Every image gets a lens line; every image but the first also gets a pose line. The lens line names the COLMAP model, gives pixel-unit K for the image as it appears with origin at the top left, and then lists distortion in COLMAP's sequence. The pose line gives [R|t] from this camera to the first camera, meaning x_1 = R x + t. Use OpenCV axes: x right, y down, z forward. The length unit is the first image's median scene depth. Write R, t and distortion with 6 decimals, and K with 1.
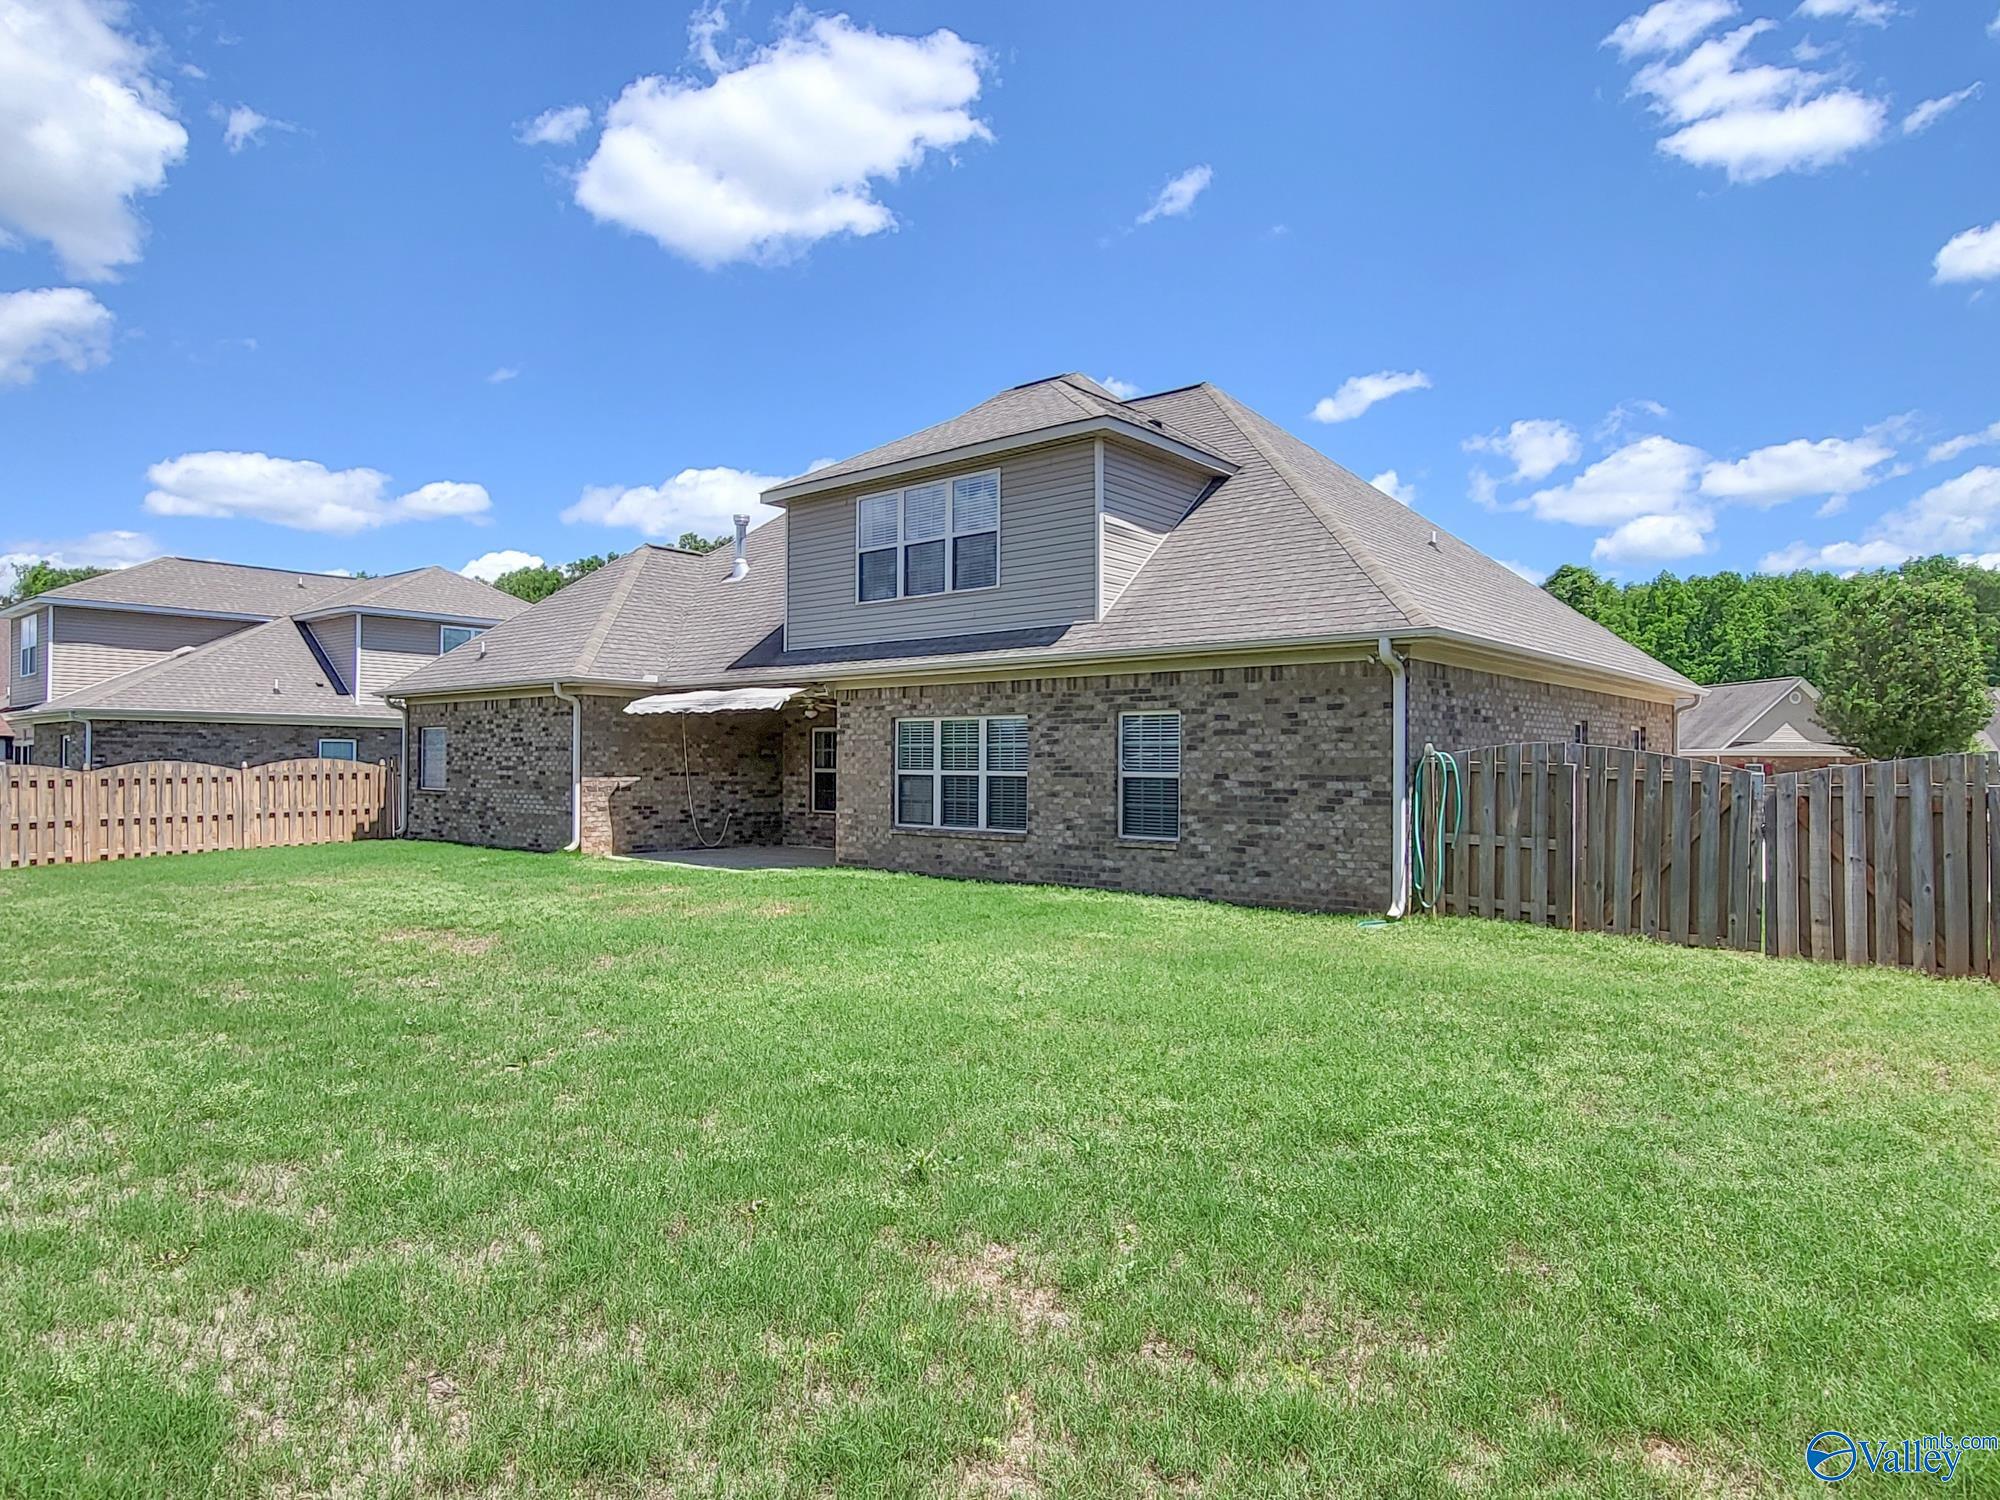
lens RADIAL K [[1215.5, 0, 1003.3], [0, 1215.5, 753.2], [0, 0, 1]] dist [-0.002920, -0.001129]
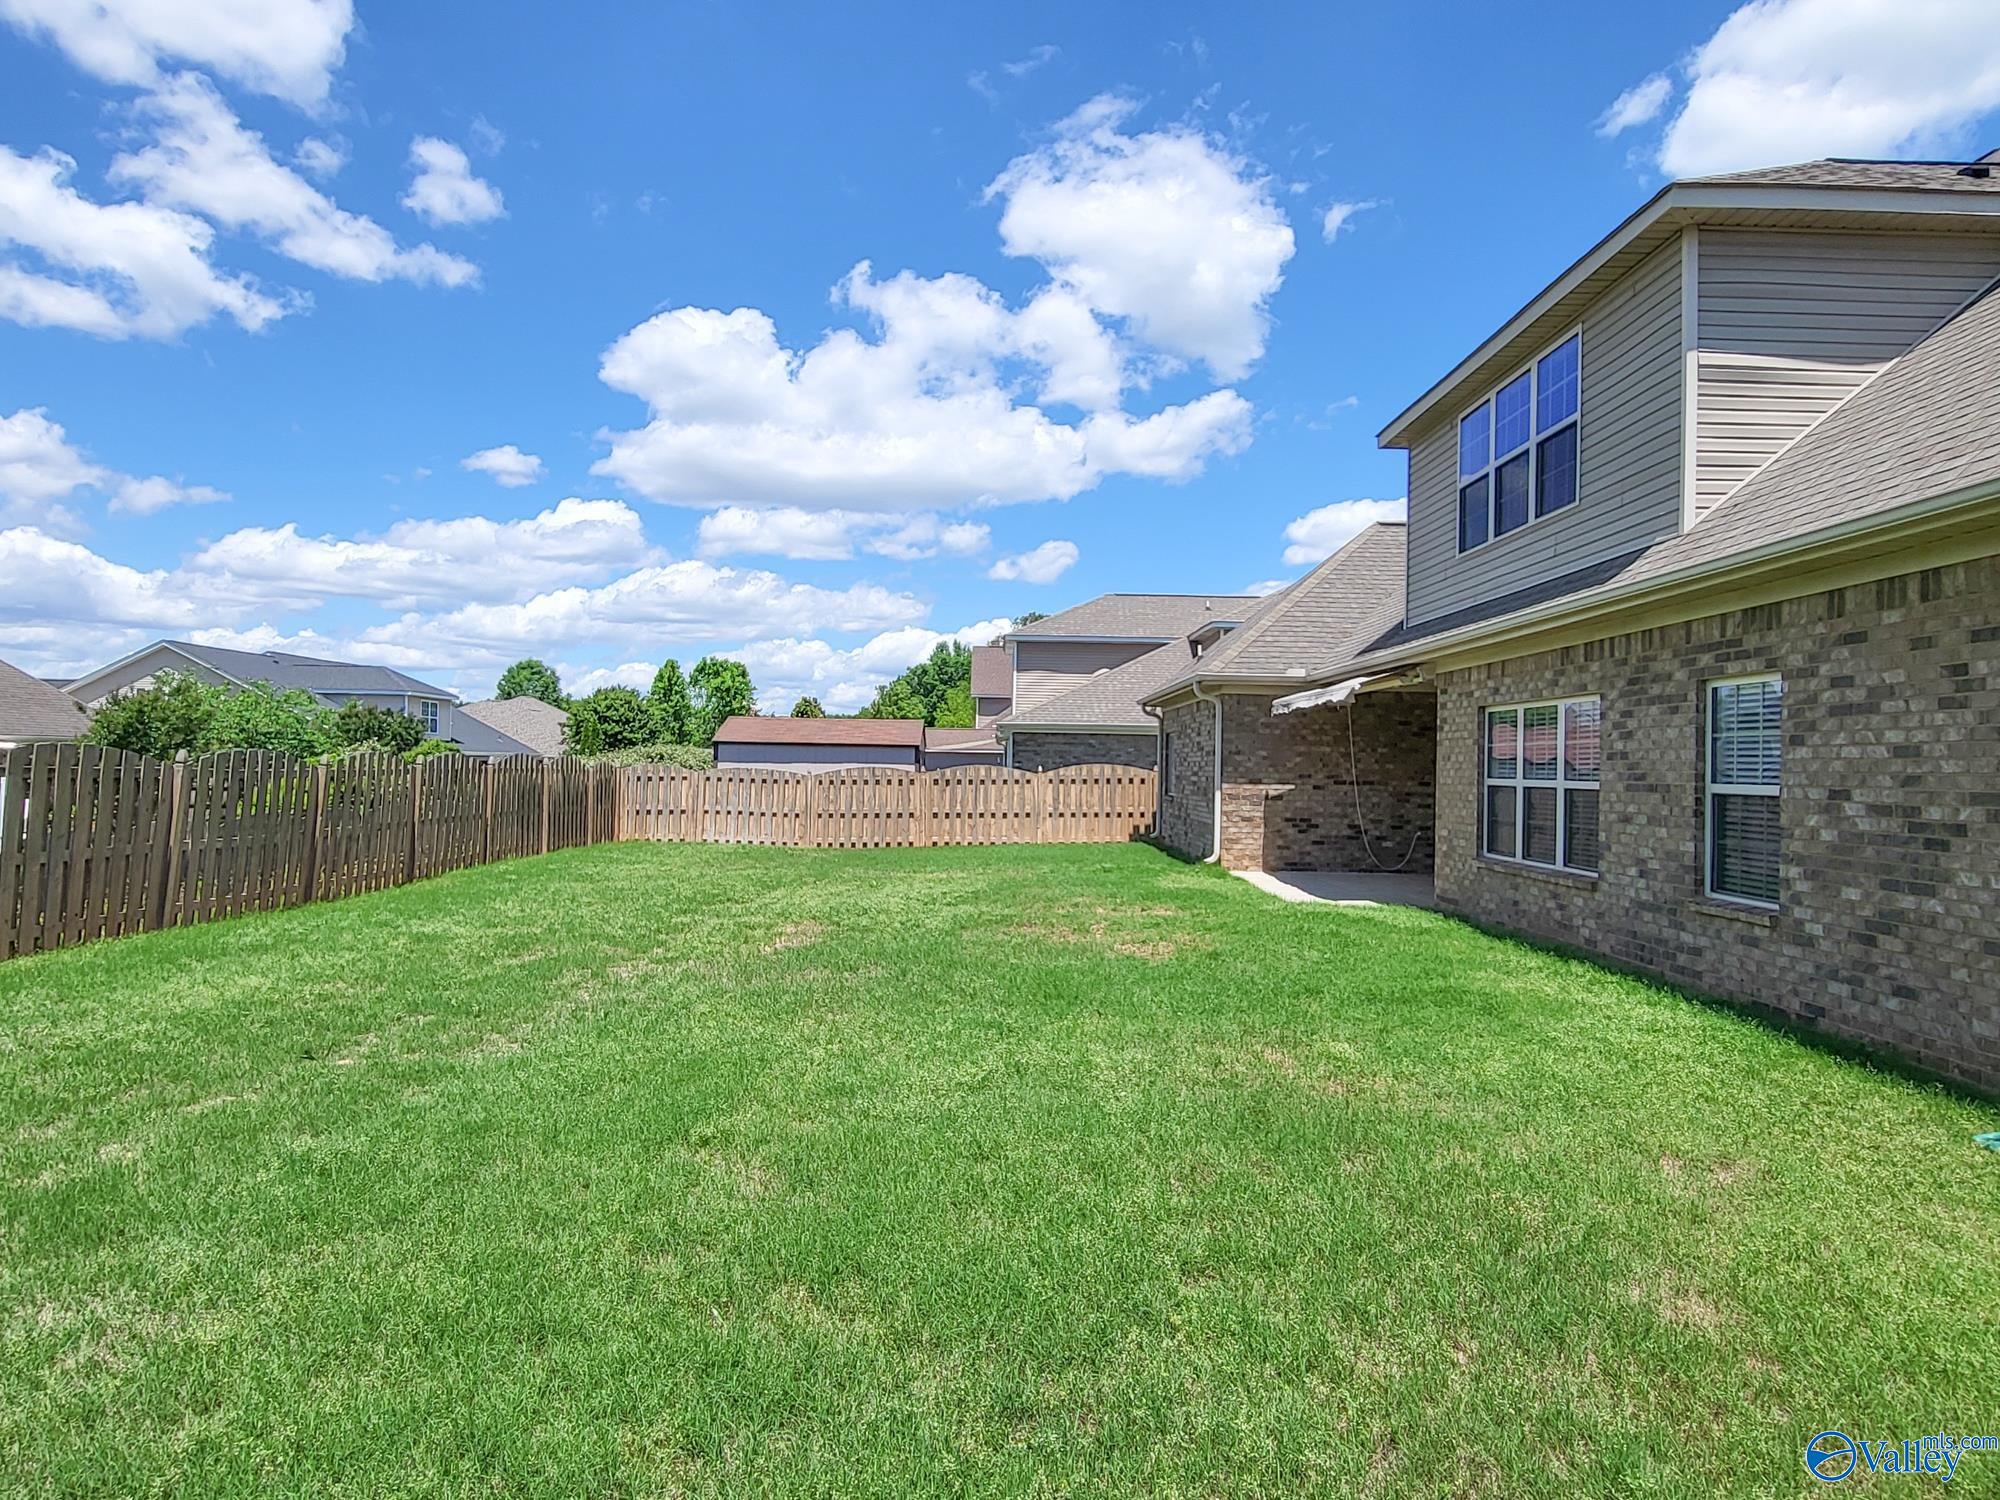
lens RADIAL K [[1215.5, 0, 1003.3], [0, 1215.5, 753.2], [0, 0, 1]] dist [-0.002920, -0.001129]
pose [[0.659473, -0.002367, -0.751725, 0.297432], [-0.006232, 0.999943, -0.008617, 0.007212], [0.751703, 0.010368, 0.659421, 0.342232]]
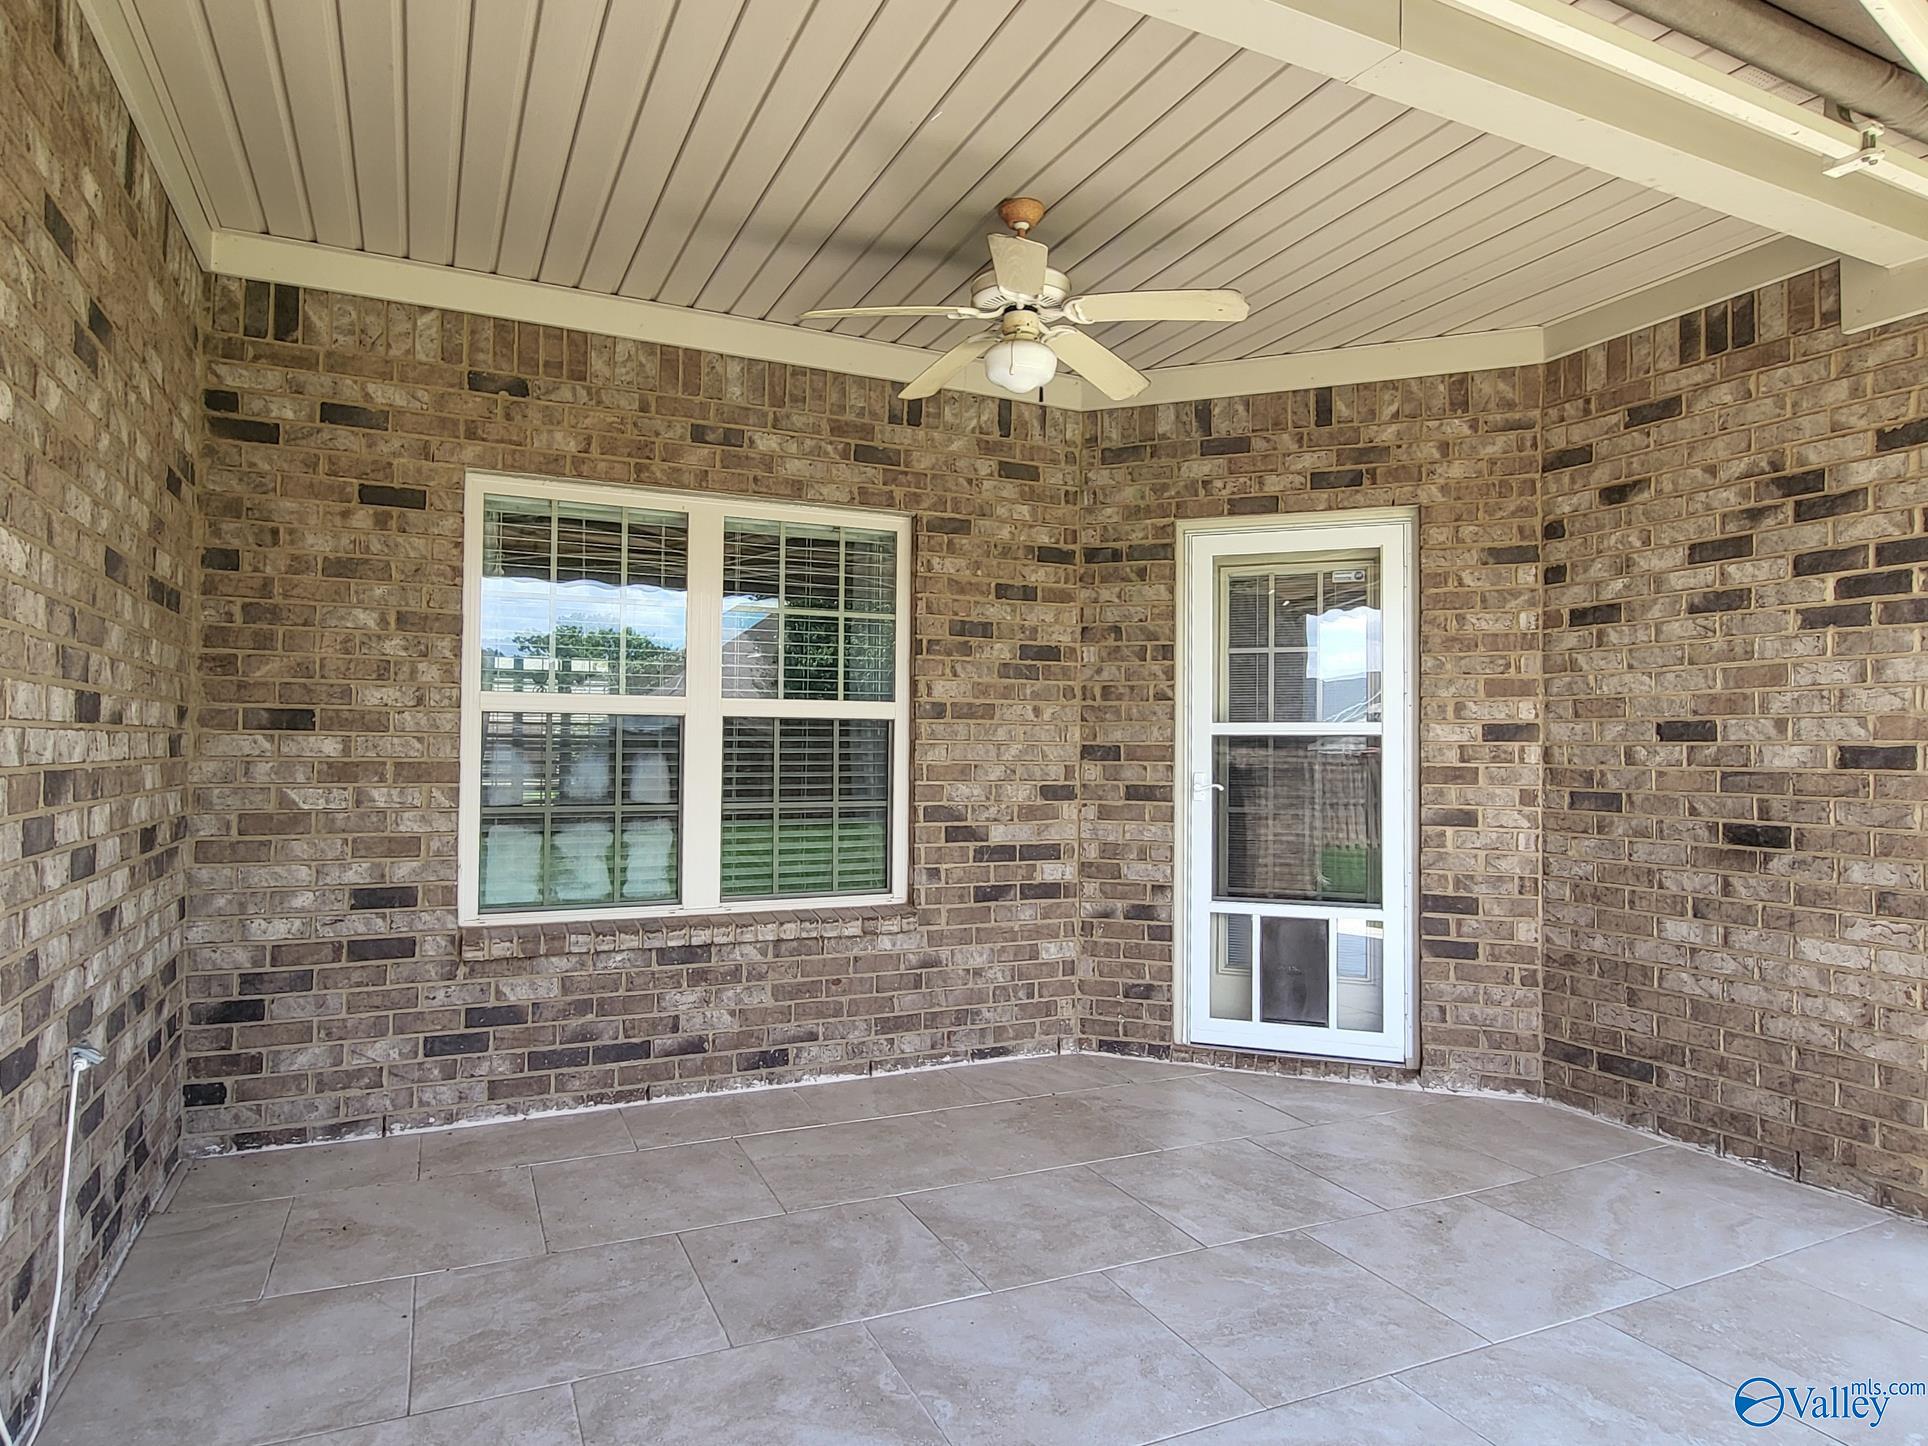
lens RADIAL K [[1171.7, 0, 967.1], [0, 1171.7, 726.1], [0, 0, 1]] dist [-0.002920, -0.001129]
pose [[0.402011, 0.013742, 0.915532, -0.419004], [-0.013011, 0.999872, -0.009294, 0.026507], [-0.915542, -0.008176, 0.402138, 1.242125]]
